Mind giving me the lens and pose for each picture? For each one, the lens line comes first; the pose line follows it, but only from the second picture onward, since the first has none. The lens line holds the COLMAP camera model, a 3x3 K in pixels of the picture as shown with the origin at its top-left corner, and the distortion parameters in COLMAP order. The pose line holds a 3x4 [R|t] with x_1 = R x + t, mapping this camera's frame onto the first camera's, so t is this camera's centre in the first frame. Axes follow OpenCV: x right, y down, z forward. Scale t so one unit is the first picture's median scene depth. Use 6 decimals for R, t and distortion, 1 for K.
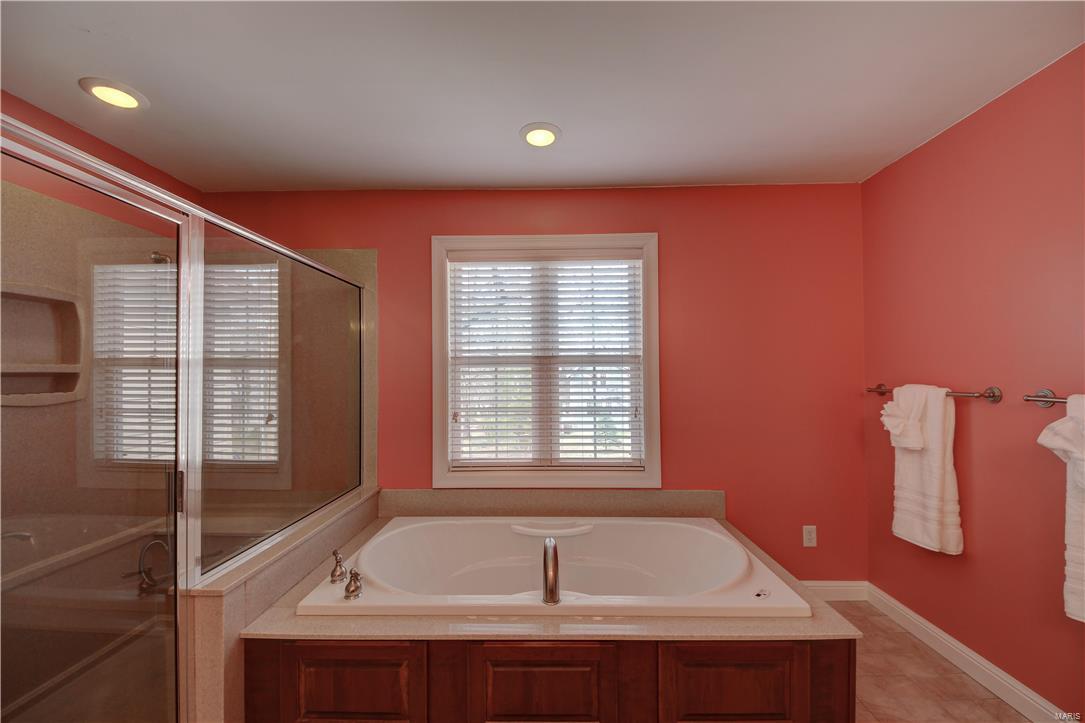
lens RADIAL K [[422.8, 0, 550.9], [0, 422.8, 361.1], [0, 0, 1]] dist [0.008238, -0.002032]
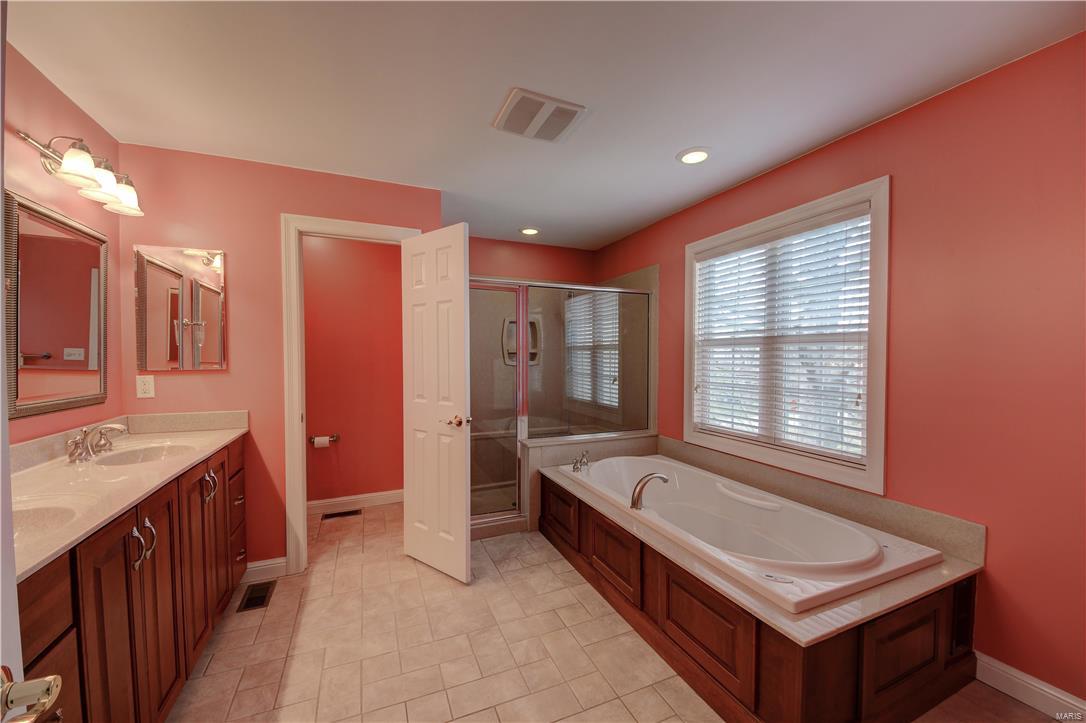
lens RADIAL K [[423.2, 0, 546.1], [0, 423.2, 363.9], [0, 0, 1]] dist [0.008238, -0.002032]
pose [[0.399102, 0.022081, -0.916640, 0.730422], [0.010392, 0.999537, 0.028603, 0.020354], [0.916847, -0.020941, 0.398688, 0.099467]]
